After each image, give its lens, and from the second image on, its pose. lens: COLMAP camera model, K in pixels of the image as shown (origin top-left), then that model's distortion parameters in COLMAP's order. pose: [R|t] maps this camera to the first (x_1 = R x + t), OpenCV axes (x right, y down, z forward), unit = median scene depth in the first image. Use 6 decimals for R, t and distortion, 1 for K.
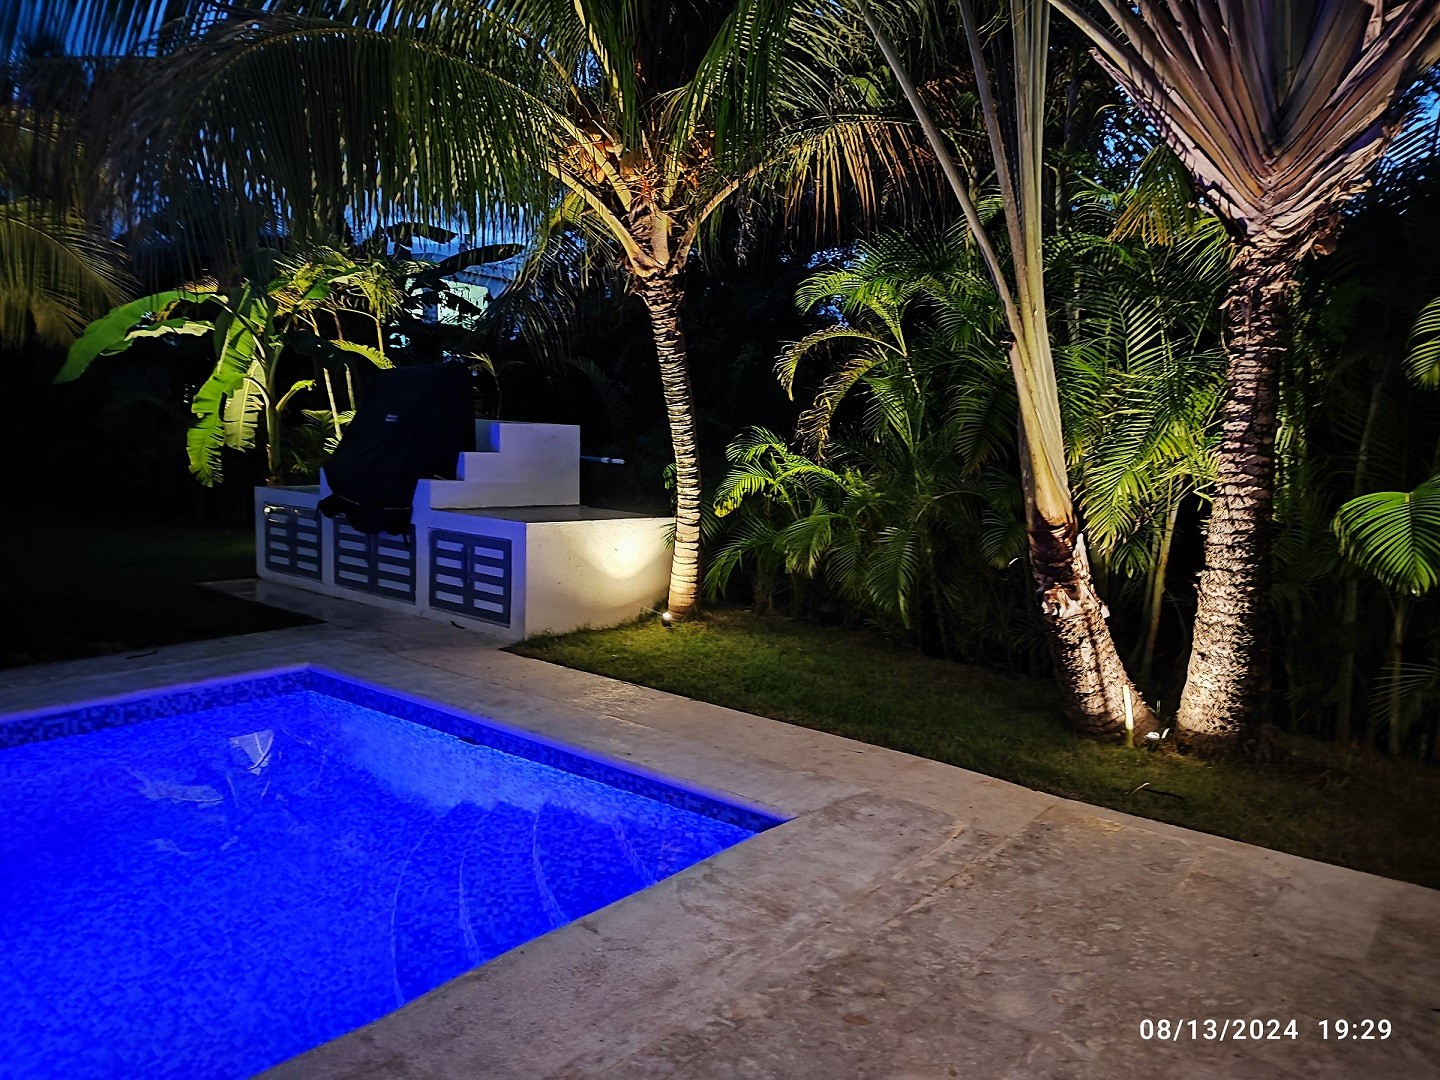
lens RADIAL K [[1058.3, 0, 718.0], [0, 1058.3, 548.5], [0, 0, 1]] dist [0.004156, -0.008521]
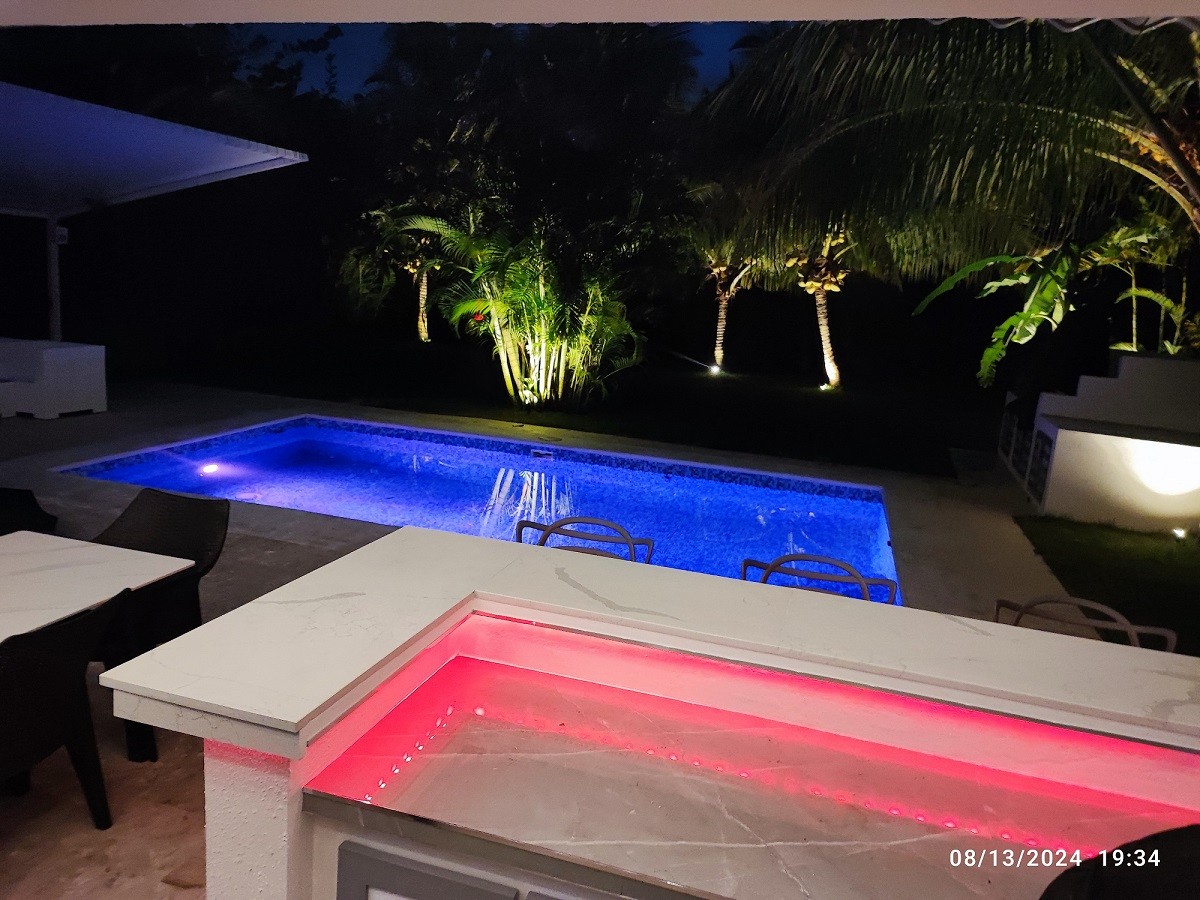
lens RADIAL K [[862.9, 0, 600.0], [0, 862.9, 450.0], [0, 0, 1]] dist [0.033508, -0.062822]
pose [[0.386650, 0.171988, -0.906048, 0.795073], [-0.172983, 0.978544, 0.111930, -0.027806], [0.905858, 0.113453, 0.408105, 0.047776]]
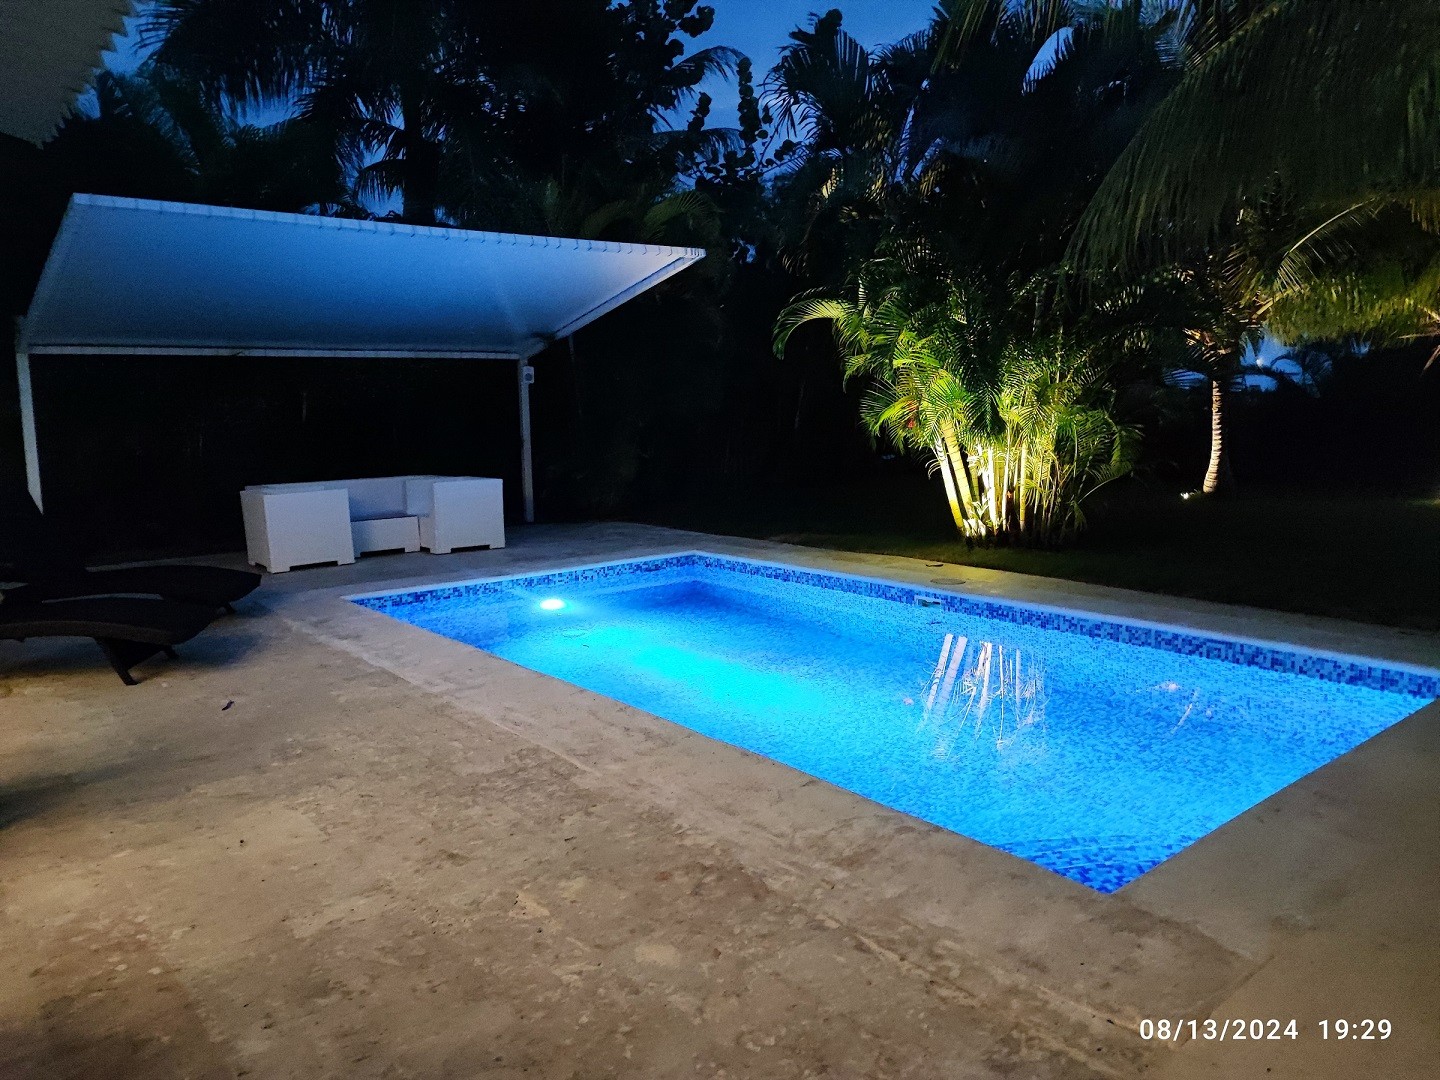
lens RADIAL K [[1047.2, 0, 726.1], [0, 1047.2, 534.6], [0, 0, 1]] dist [0.016441, -0.003246]
pose [[-0.220144, 0.092628, -0.971060, 0.675720], [-0.108334, 0.987001, 0.118709, -0.046810], [0.969433, 0.131332, -0.207247, 0.693922]]
